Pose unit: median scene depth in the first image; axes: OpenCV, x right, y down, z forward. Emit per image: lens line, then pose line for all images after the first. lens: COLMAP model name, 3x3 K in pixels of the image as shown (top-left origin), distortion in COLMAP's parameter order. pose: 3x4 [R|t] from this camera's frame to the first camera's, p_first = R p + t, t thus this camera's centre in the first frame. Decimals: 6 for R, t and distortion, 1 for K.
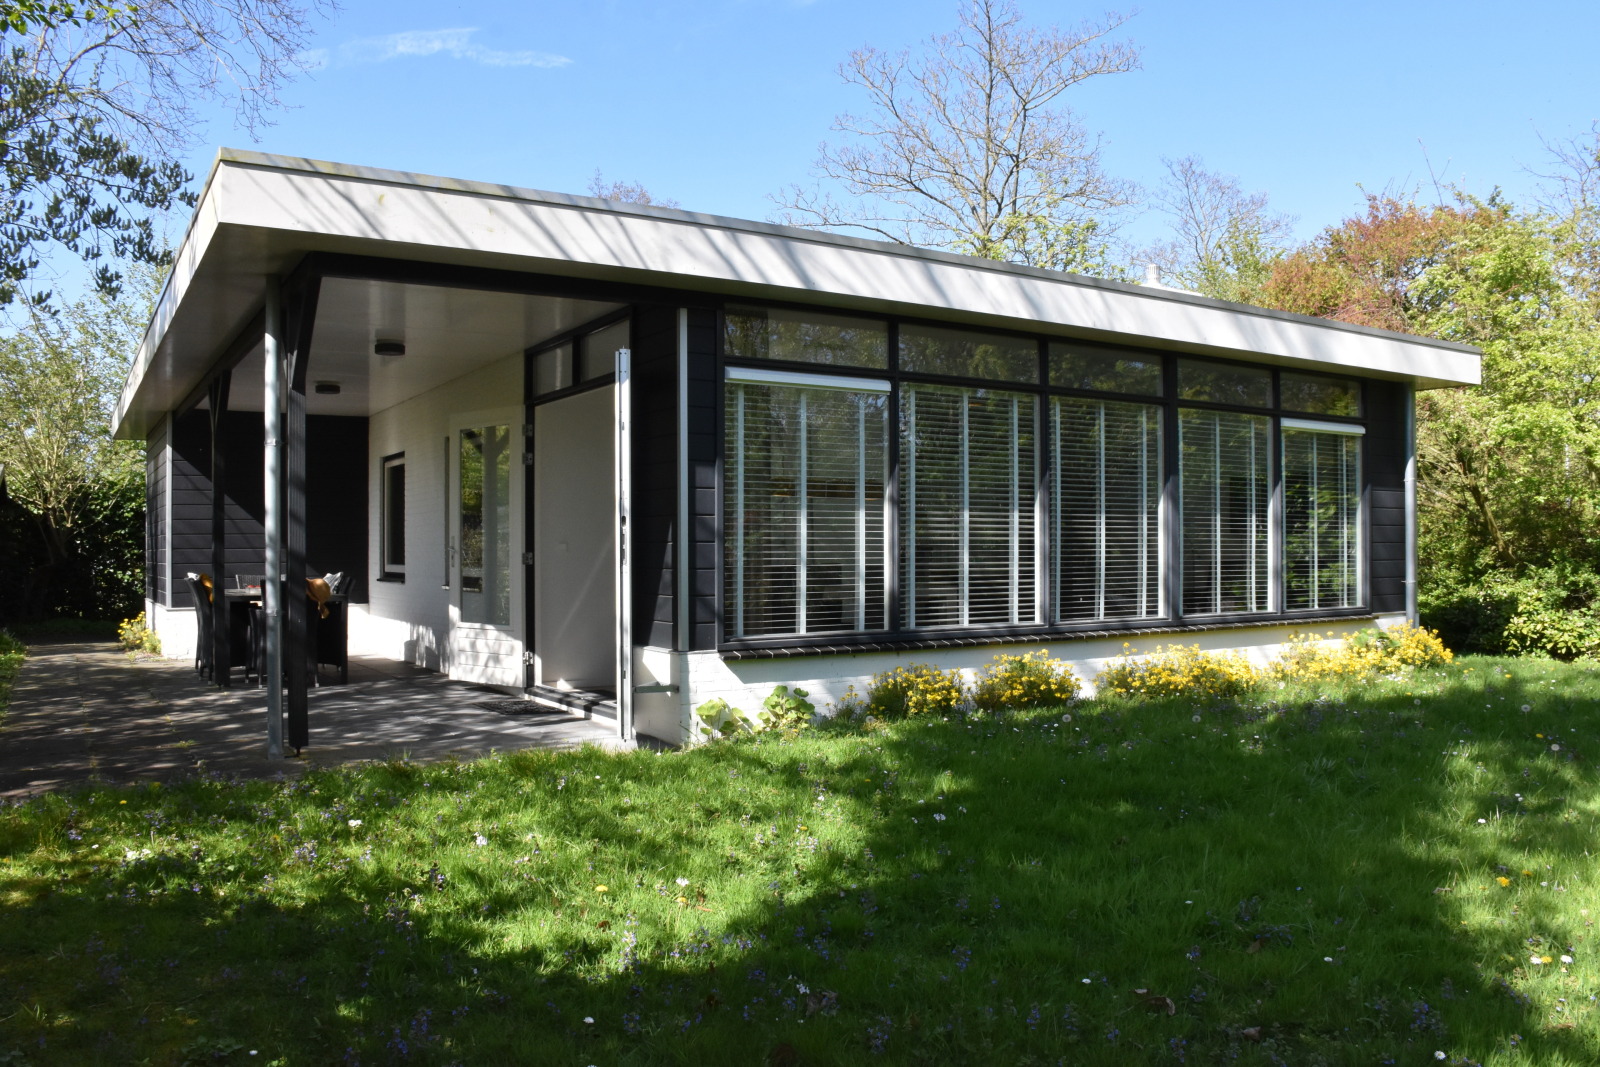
lens RADIAL K [[1260.2, 0, 808.1], [0, 1260.2, 547.5], [0, 0, 1]] dist [-0.117943, 0.022488]
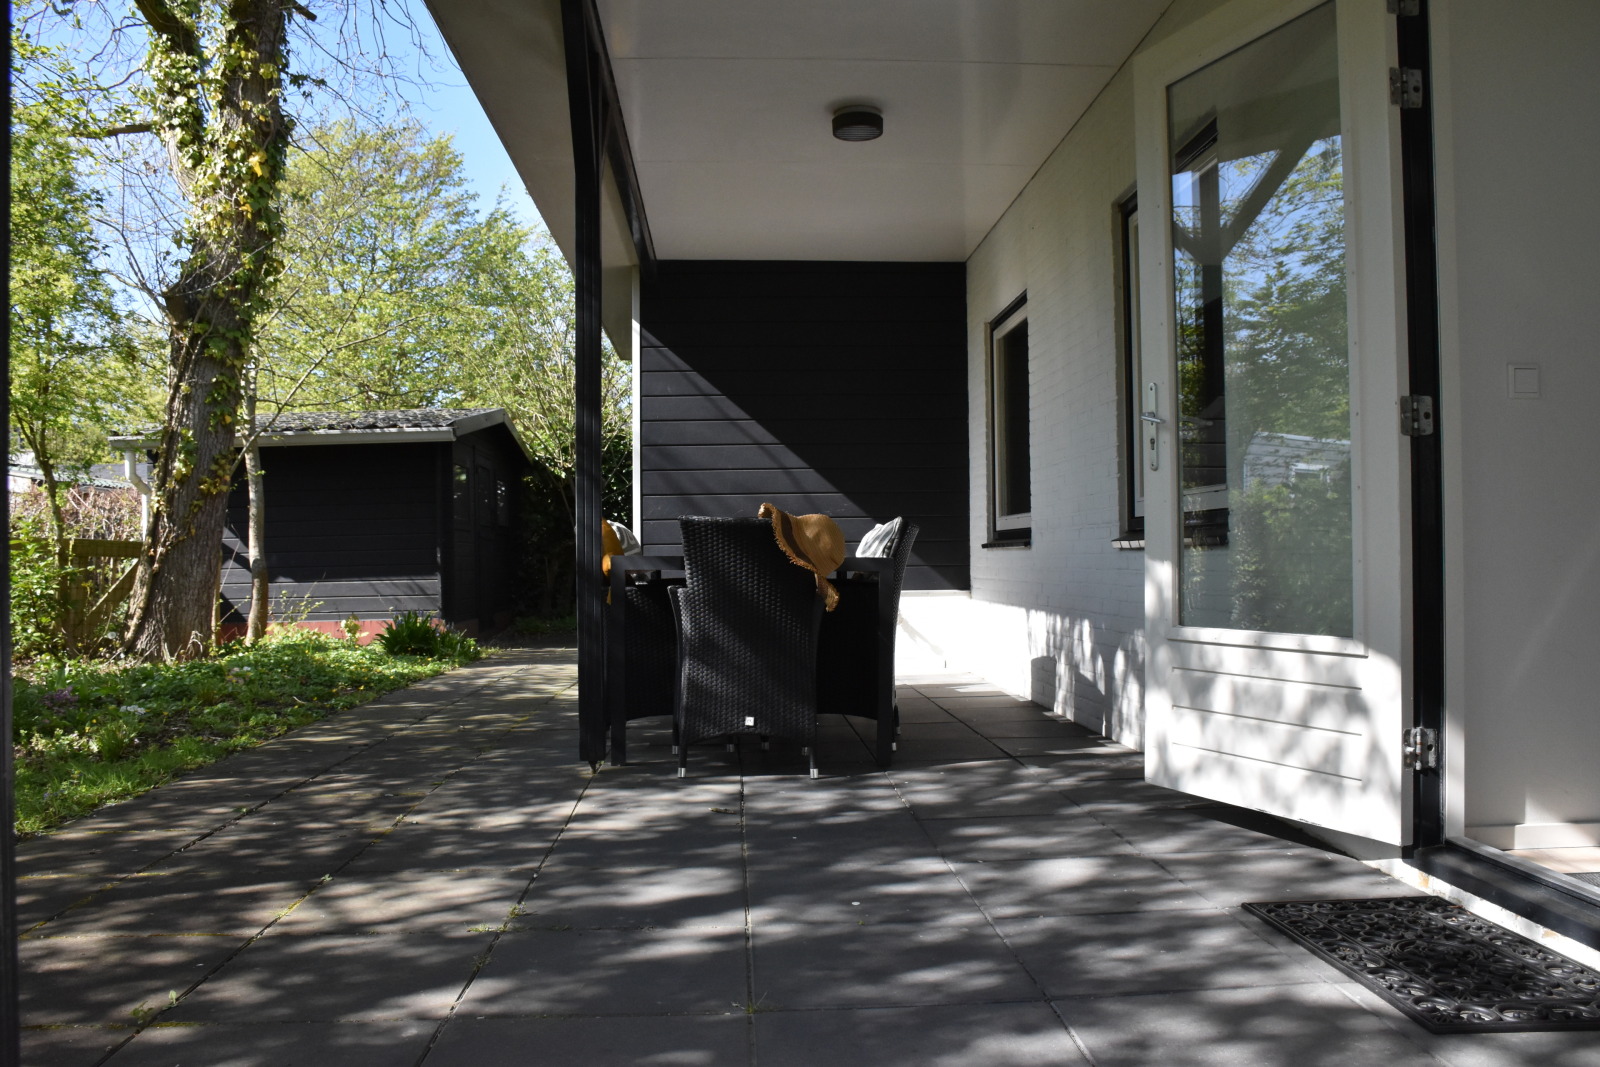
lens RADIAL K [[1260.2, 0, 805.9], [0, 1260.2, 540.1], [0, 0, 1]] dist [-0.117943, 0.022488]
pose [[0.879015, -0.009453, -0.476701, -0.227358], [0.006895, 0.999951, -0.007115, 0.041932], [0.476745, 0.002968, 0.879037, 0.716553]]
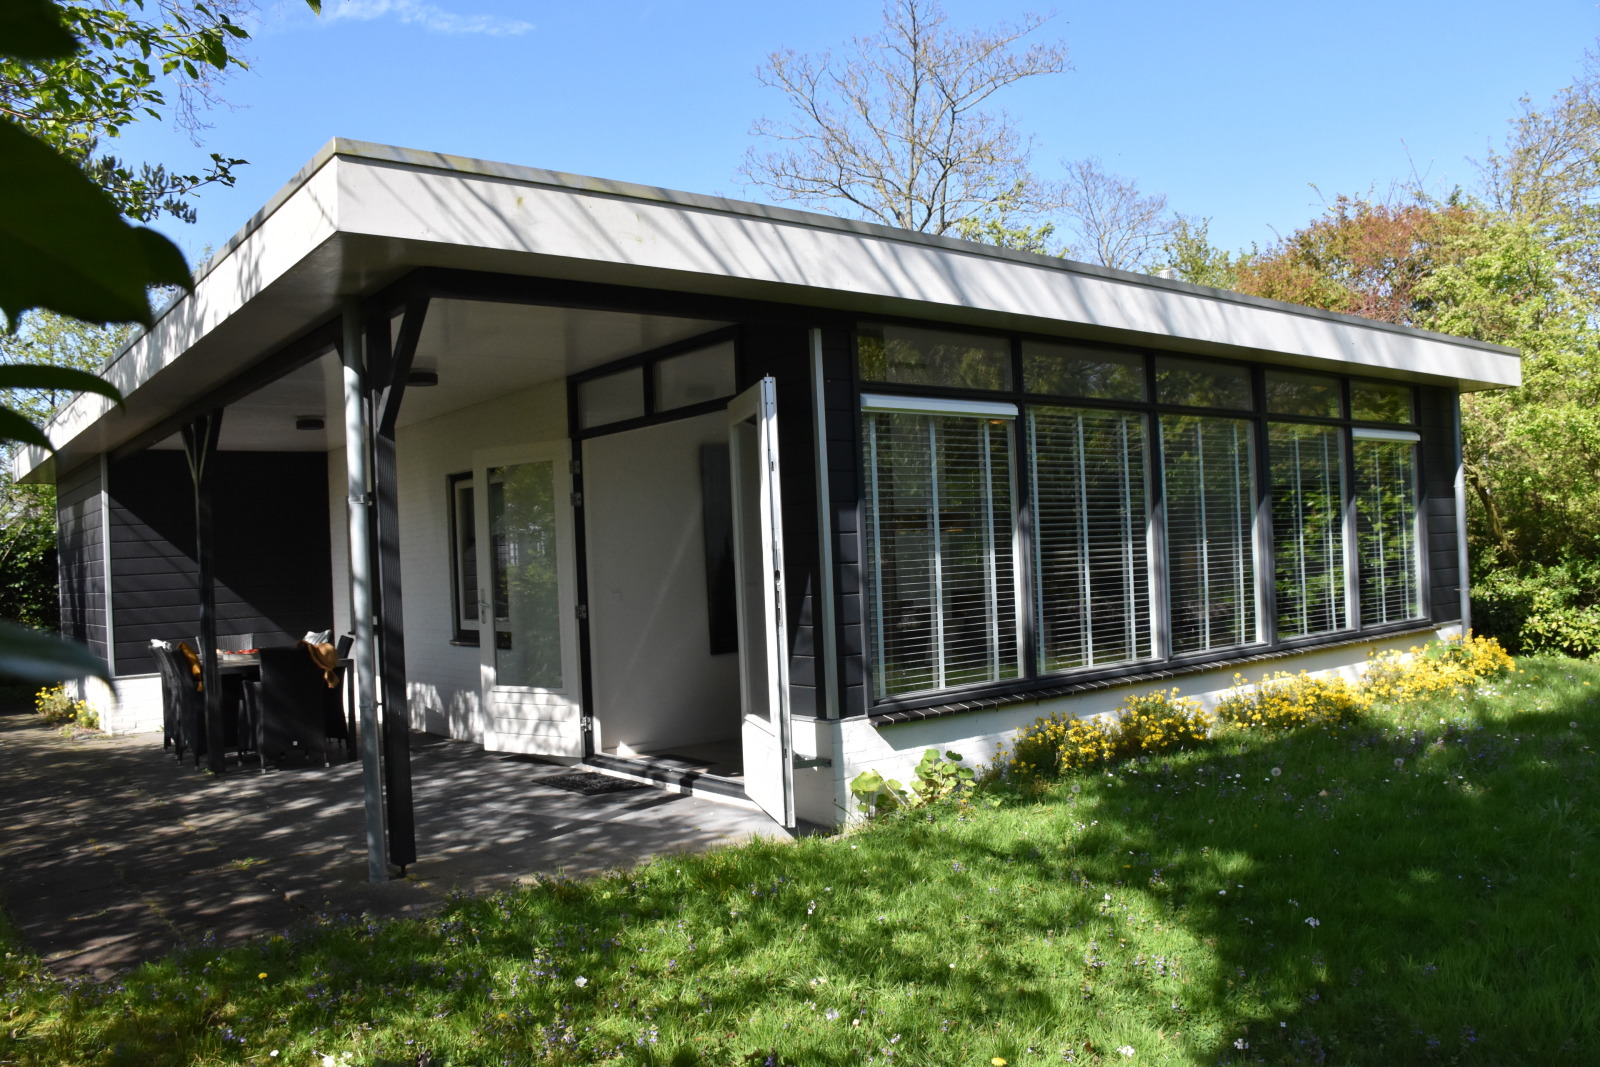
lens RADIAL K [[1260.2, 0, 794.2], [0, 1260.2, 541.8], [0, 0, 1]] dist [-0.117943, 0.022488]
pose [[0.992932, -0.038756, 0.112177, -0.182890], [0.039847, 0.999178, -0.007497, -0.029812], [-0.111795, 0.011914, 0.993660, 0.107817]]
